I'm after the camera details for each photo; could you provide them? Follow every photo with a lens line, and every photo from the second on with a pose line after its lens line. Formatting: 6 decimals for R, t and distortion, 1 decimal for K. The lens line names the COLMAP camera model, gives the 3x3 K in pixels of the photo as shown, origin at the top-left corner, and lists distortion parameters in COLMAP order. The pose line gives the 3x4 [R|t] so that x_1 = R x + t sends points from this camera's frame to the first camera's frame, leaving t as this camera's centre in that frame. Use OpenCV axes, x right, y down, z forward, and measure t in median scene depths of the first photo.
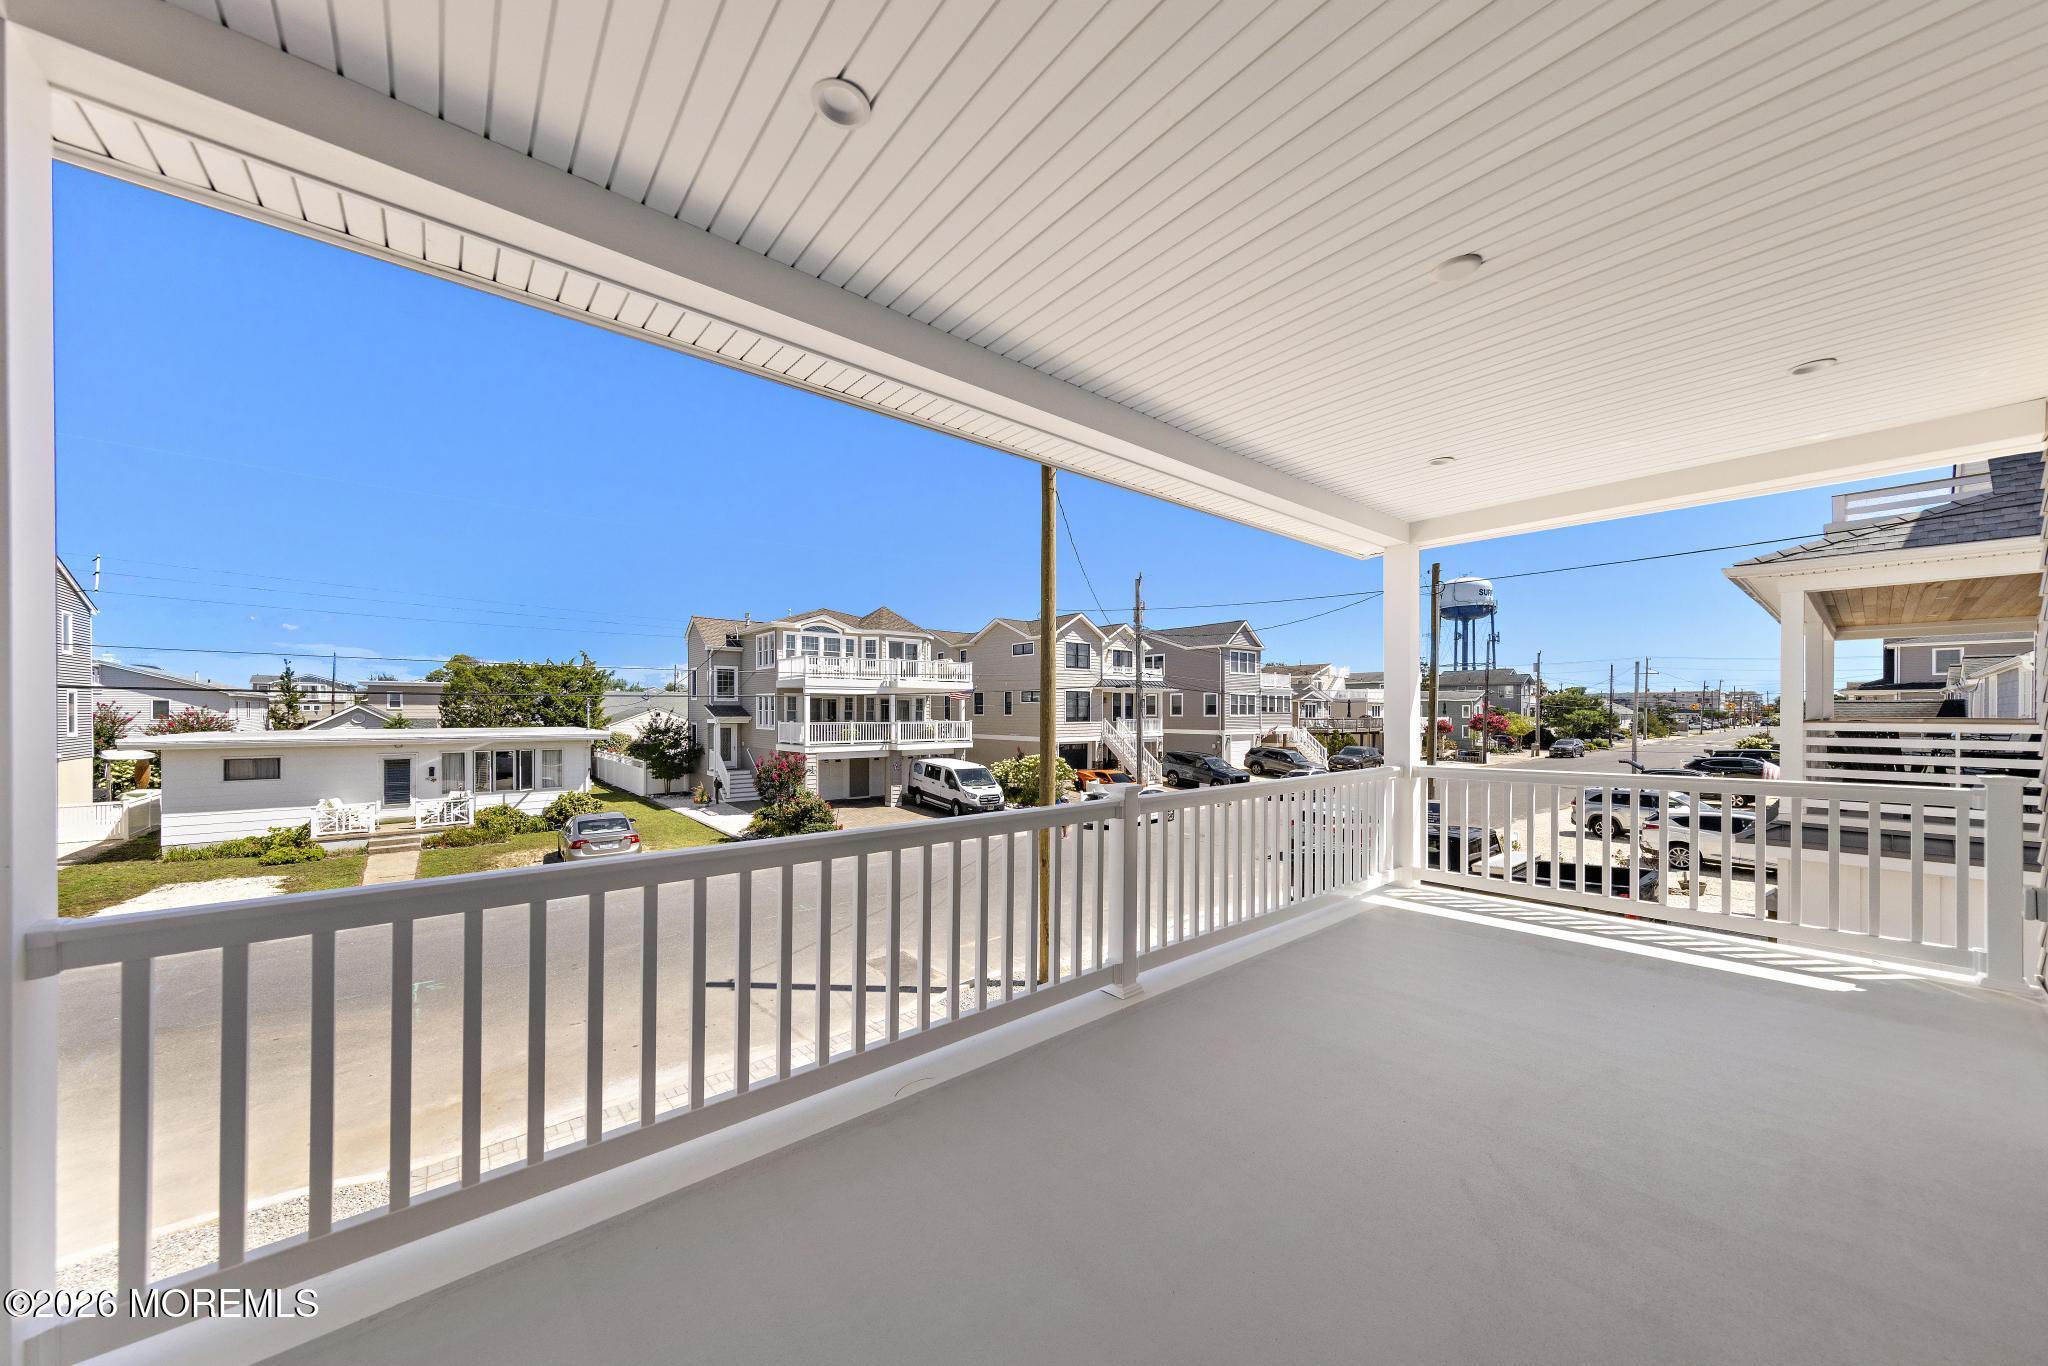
lens RADIAL K [[701.9, 0, 1023.7], [0, 701.9, 702.7], [0, 0, 1]] dist [0.002127, 0.000039]
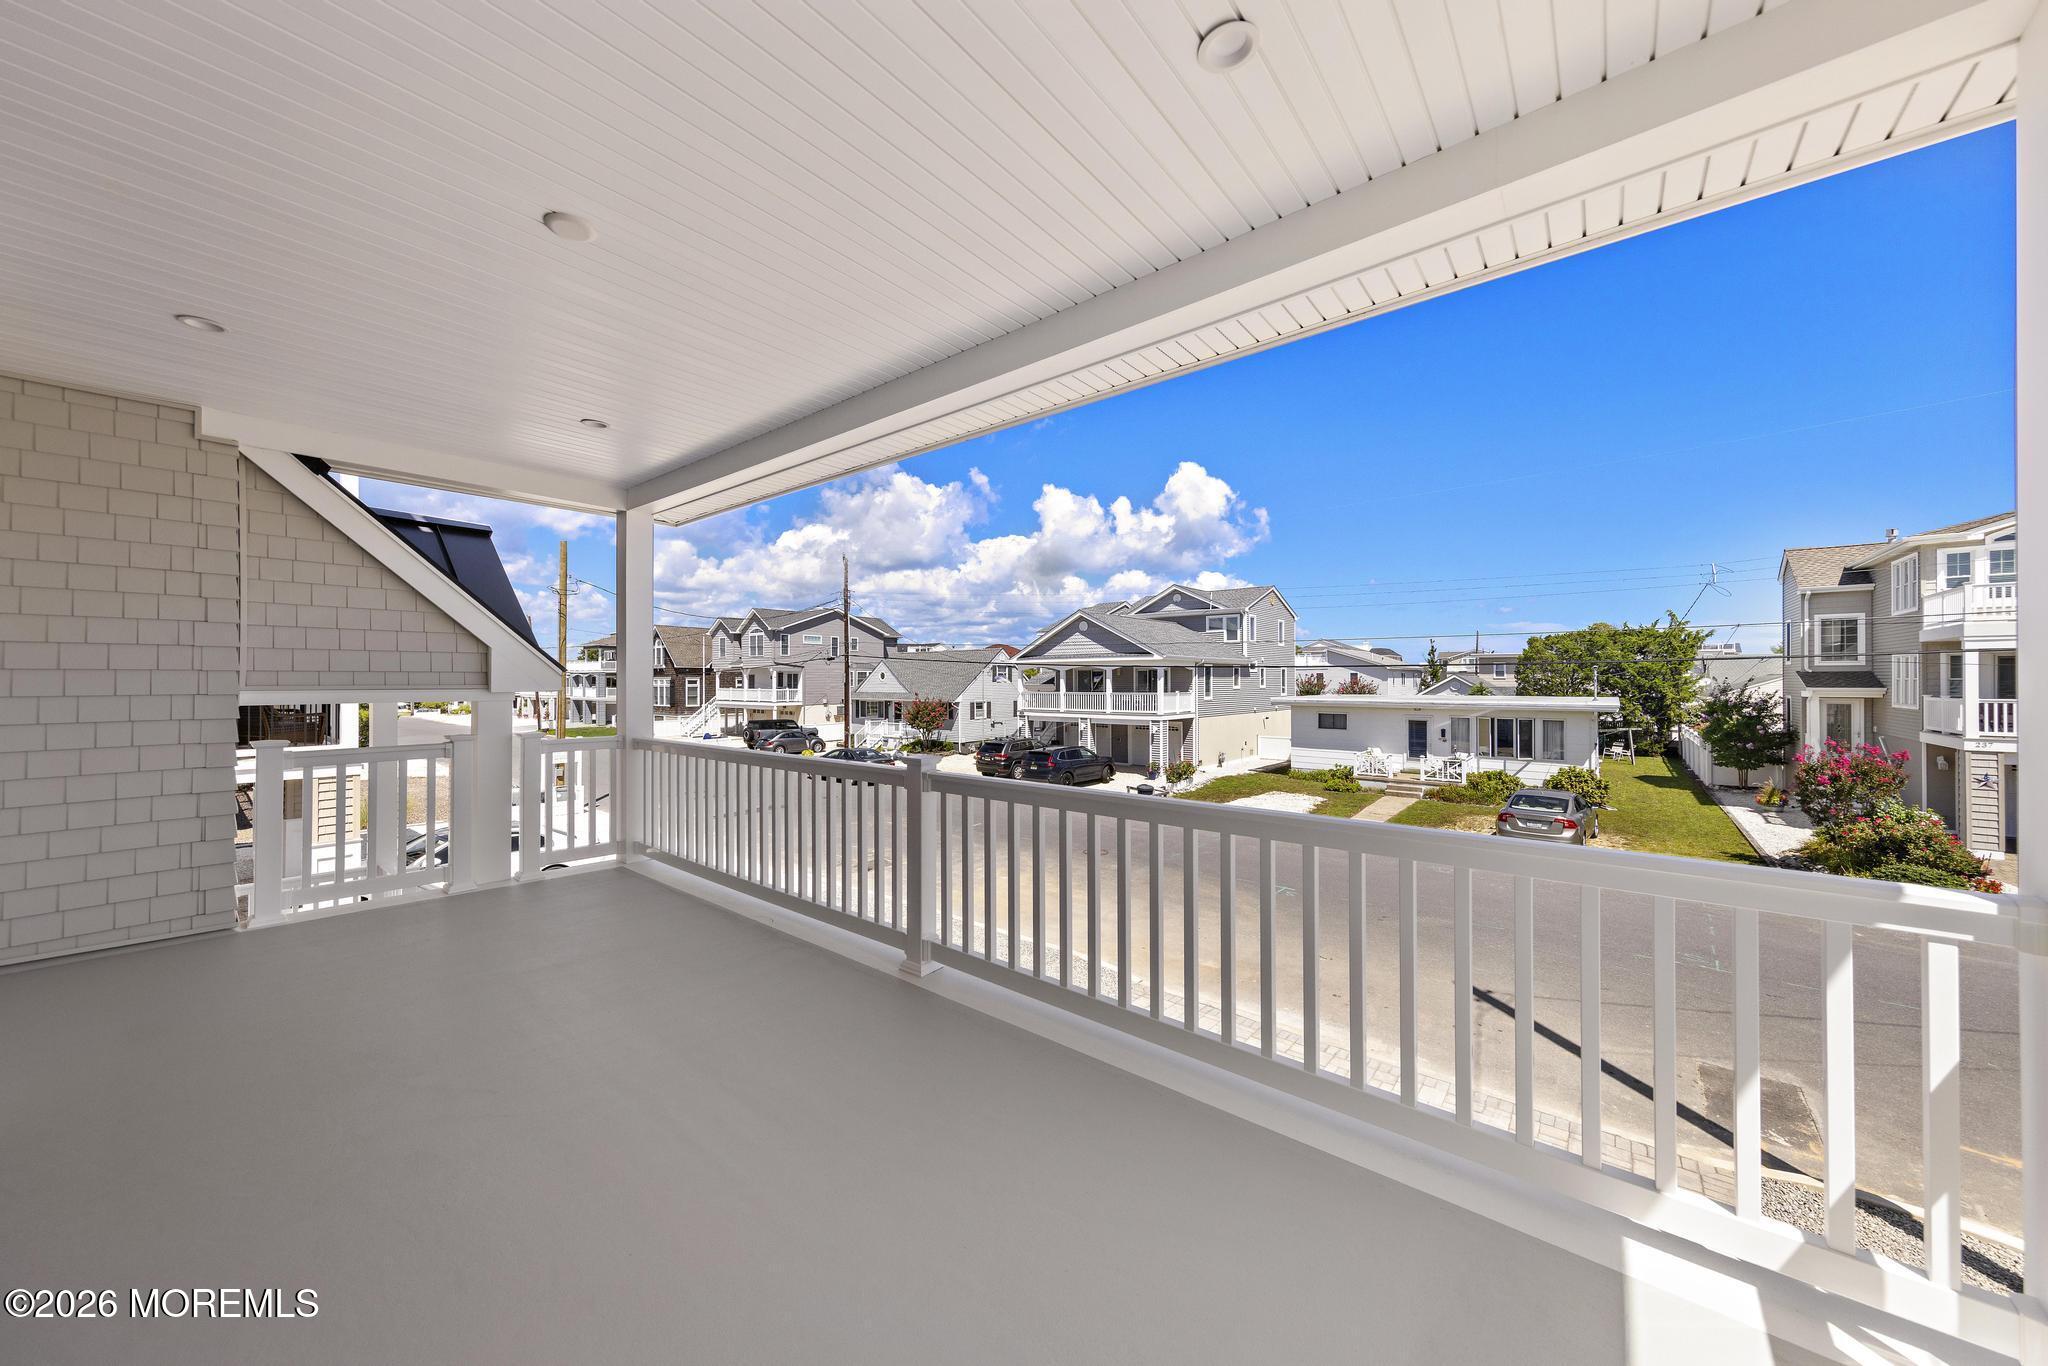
lens RADIAL K [[701.9, 0, 1023.0], [0, 701.9, 677.4], [0, 0, 1]] dist [0.002127, 0.000039]
pose [[0.186837, -0.004207, -0.982382, 0.136653], [0.012666, 0.999918, -0.001873, 0.001571], [0.982309, -0.012093, 0.186875, 0.117191]]
